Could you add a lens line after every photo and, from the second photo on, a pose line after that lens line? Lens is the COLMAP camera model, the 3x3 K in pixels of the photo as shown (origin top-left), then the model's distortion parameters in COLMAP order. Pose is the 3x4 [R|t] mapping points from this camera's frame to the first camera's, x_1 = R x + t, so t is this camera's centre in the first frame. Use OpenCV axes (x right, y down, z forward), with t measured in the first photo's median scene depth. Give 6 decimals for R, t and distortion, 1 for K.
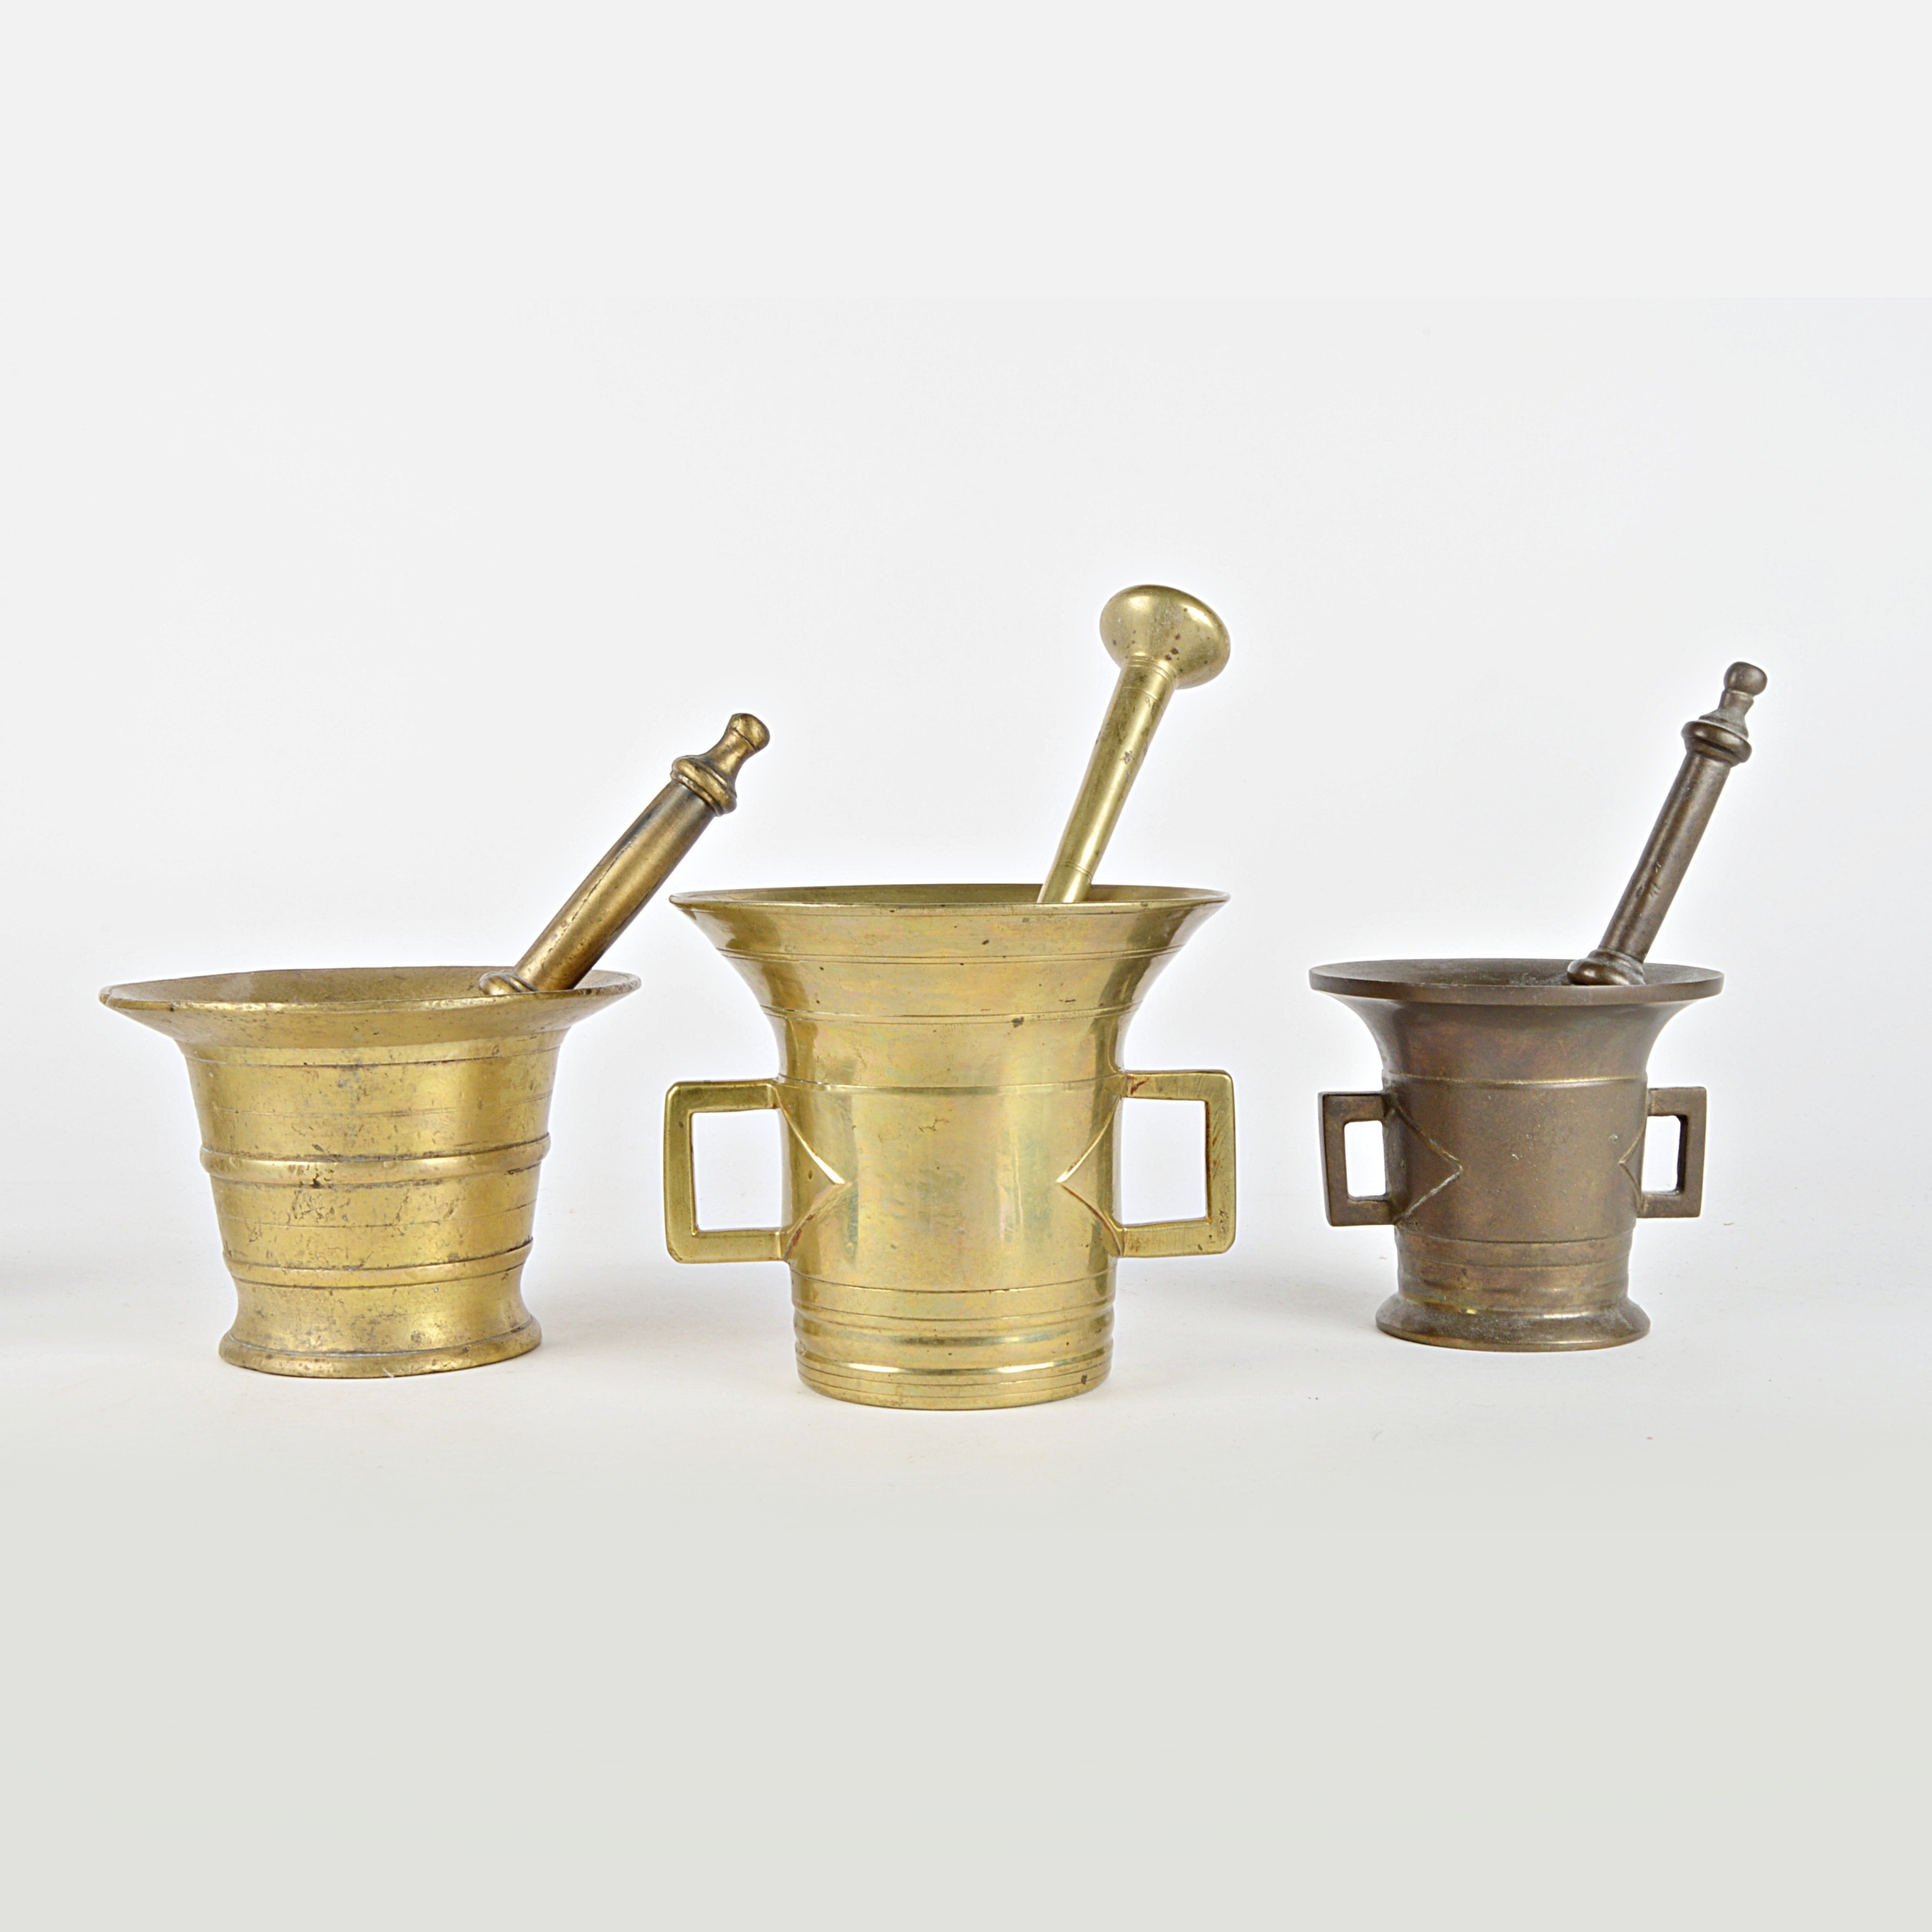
lens RADIAL K [[3025.3, 0, 991.9], [0, 3025.3, 962.7], [0, 0, 1]] dist [-0.039456, 0.052369]
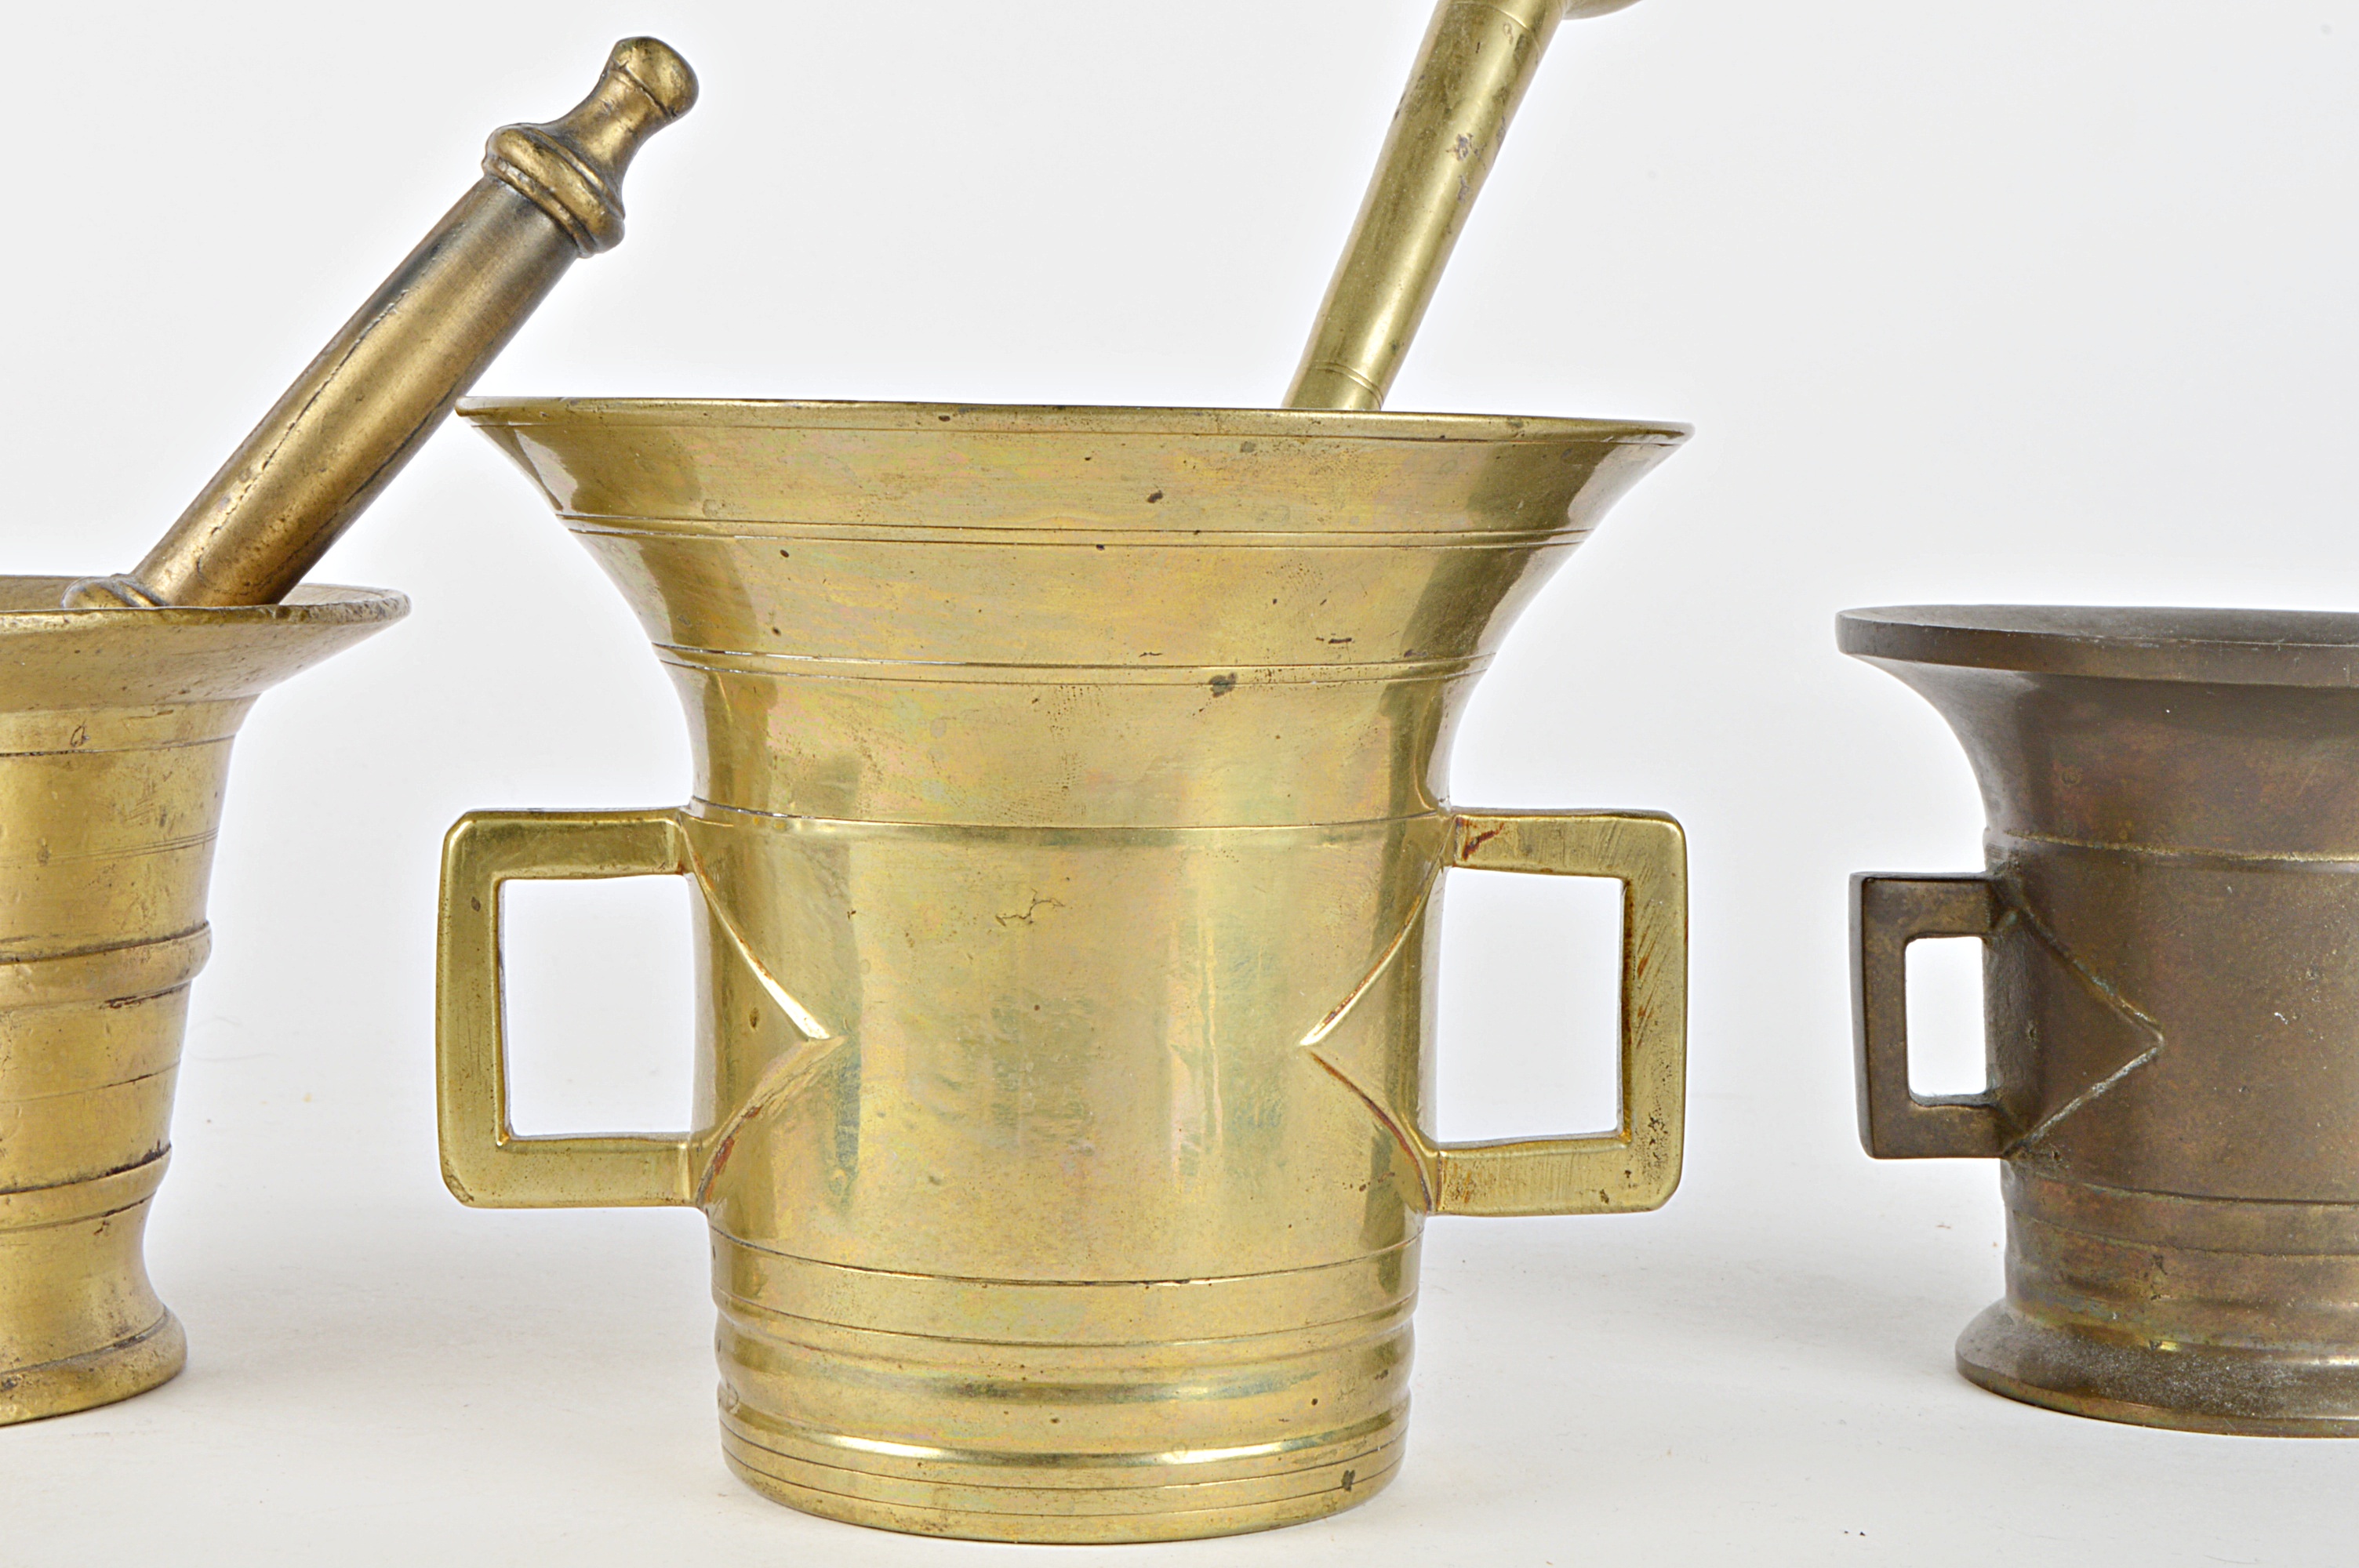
lens RADIAL K [[4753.5, 0, 1179.7], [0, 4753.5, 962.8], [0, 0, 1]] dist [0.045692, -0.053514]
pose [[0.999709, 0.021992, 0.009898, -0.003452], [-0.022431, 0.998659, 0.046657, 0.025531], [-0.008858, -0.046865, 0.998862, 0.271274]]
